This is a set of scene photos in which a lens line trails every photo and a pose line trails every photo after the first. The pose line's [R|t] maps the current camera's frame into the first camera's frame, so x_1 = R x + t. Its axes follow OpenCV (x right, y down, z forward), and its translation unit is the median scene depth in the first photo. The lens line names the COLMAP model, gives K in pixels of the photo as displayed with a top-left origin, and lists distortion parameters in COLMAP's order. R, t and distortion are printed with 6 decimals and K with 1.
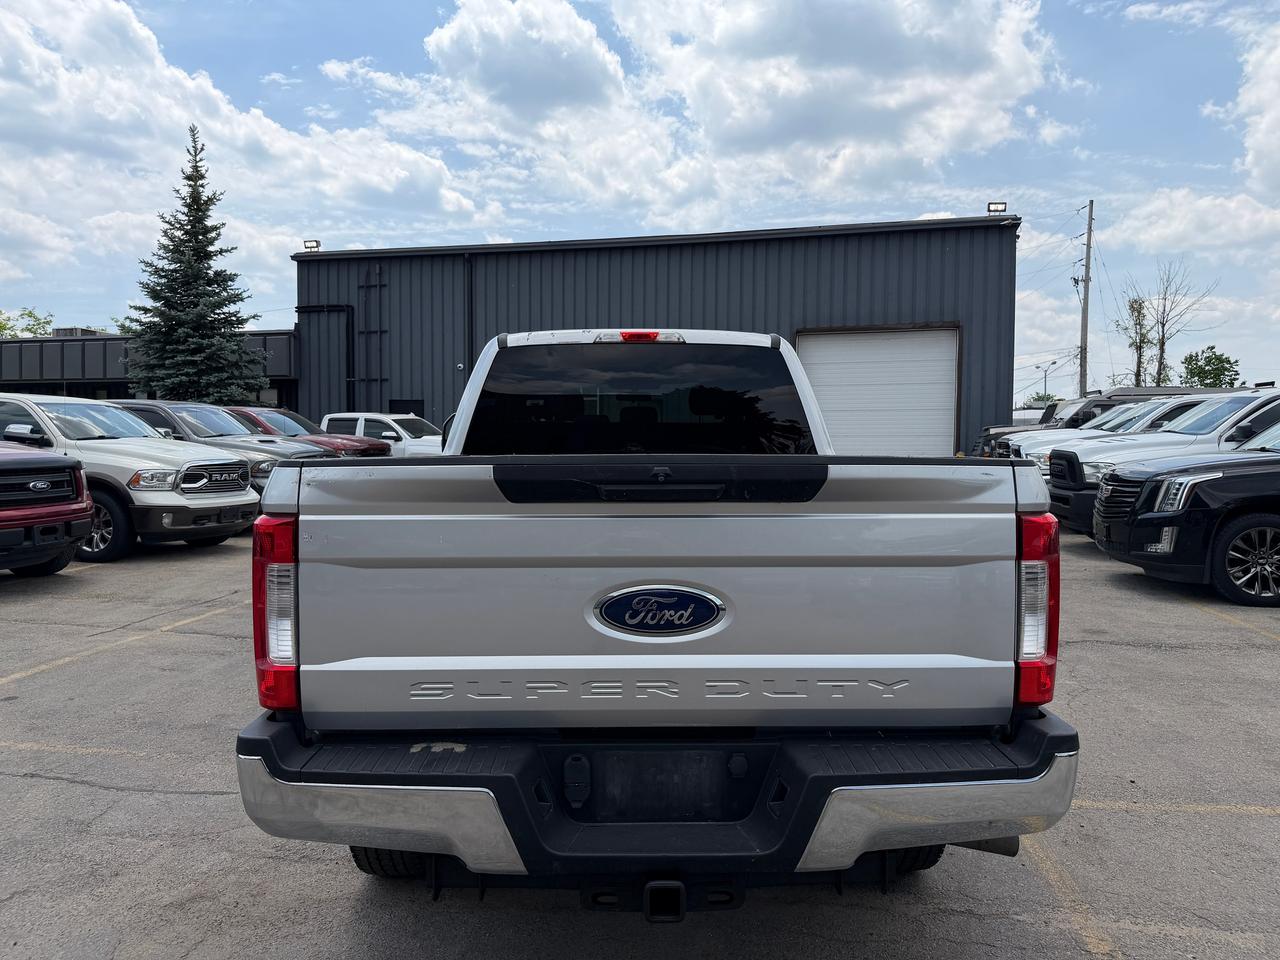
lens RADIAL K [[885.0, 0, 640.0], [0, 885.0, 480.0], [0, 0, 1]] dist [0.053169, -0.044665]
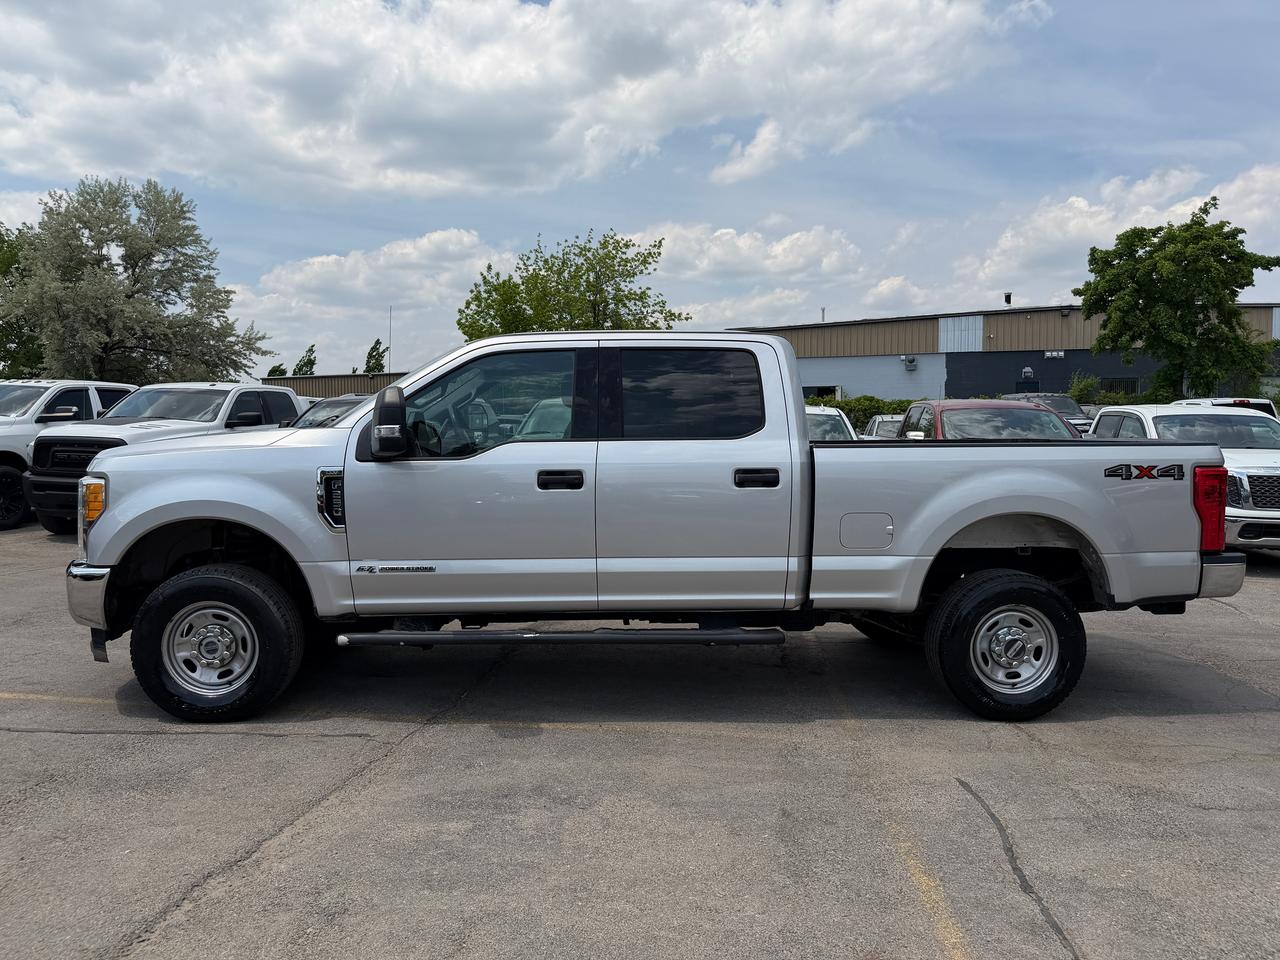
lens RADIAL K [[890.1, 0, 633.9], [0, 890.1, 475.7], [0, 0, 1]] dist [0.061001, -0.102280]
pose [[-0.024963, -0.049867, 0.998444, -1.356933], [0.040154, 0.997899, 0.050843, -0.048826], [-0.998882, 0.041361, -0.022908, 1.306540]]
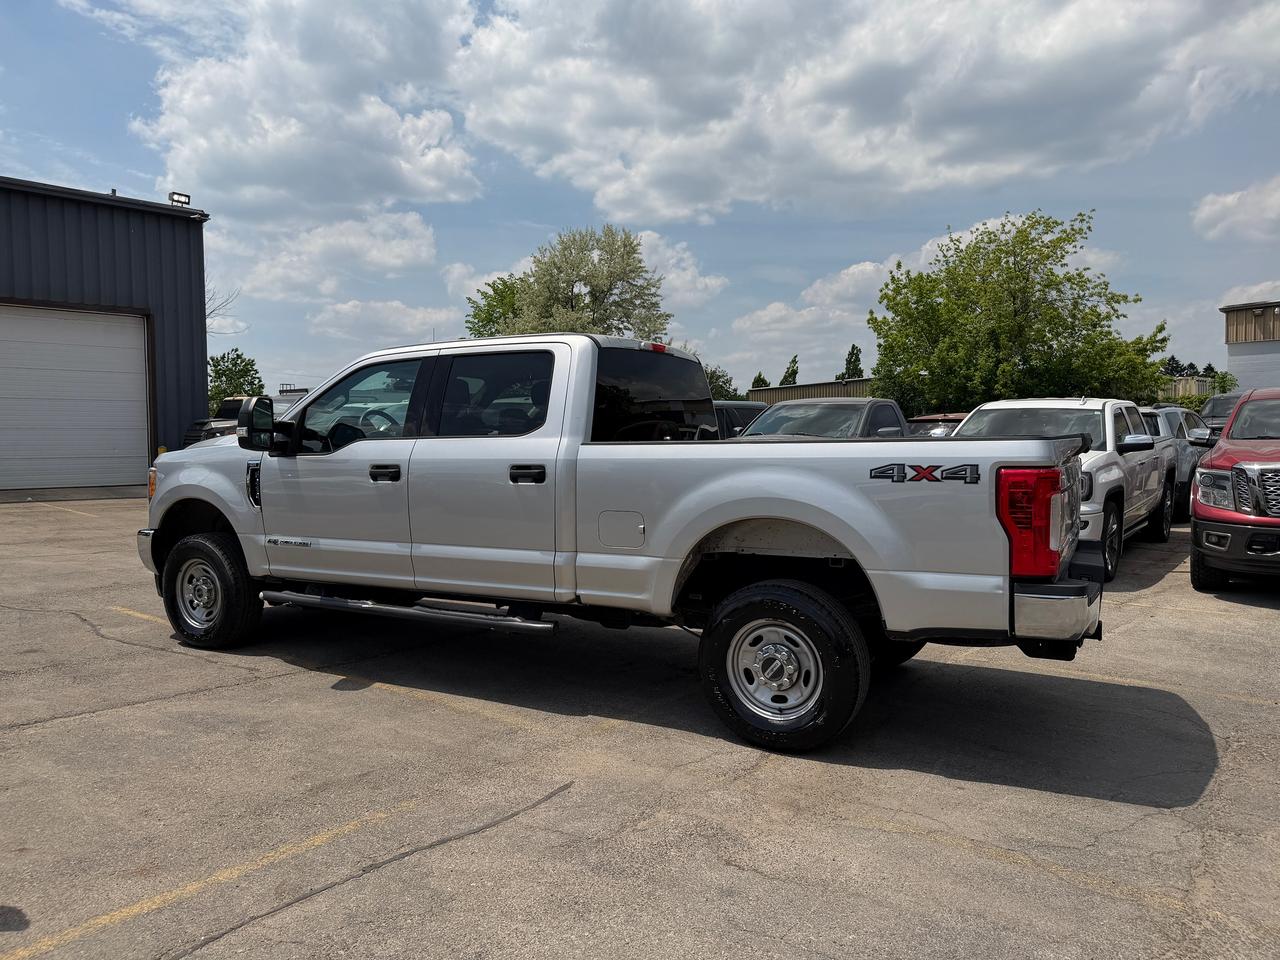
lens RADIAL K [[890.1, 0, 633.9], [0, 890.1, 475.7], [0, 0, 1]] dist [0.061001, -0.102280]
pose [[0.492075, -0.041454, 0.869565, -1.191121], [0.043311, 0.998794, 0.023105, -0.001550], [-0.869475, 0.026292, 0.493277, 0.435510]]
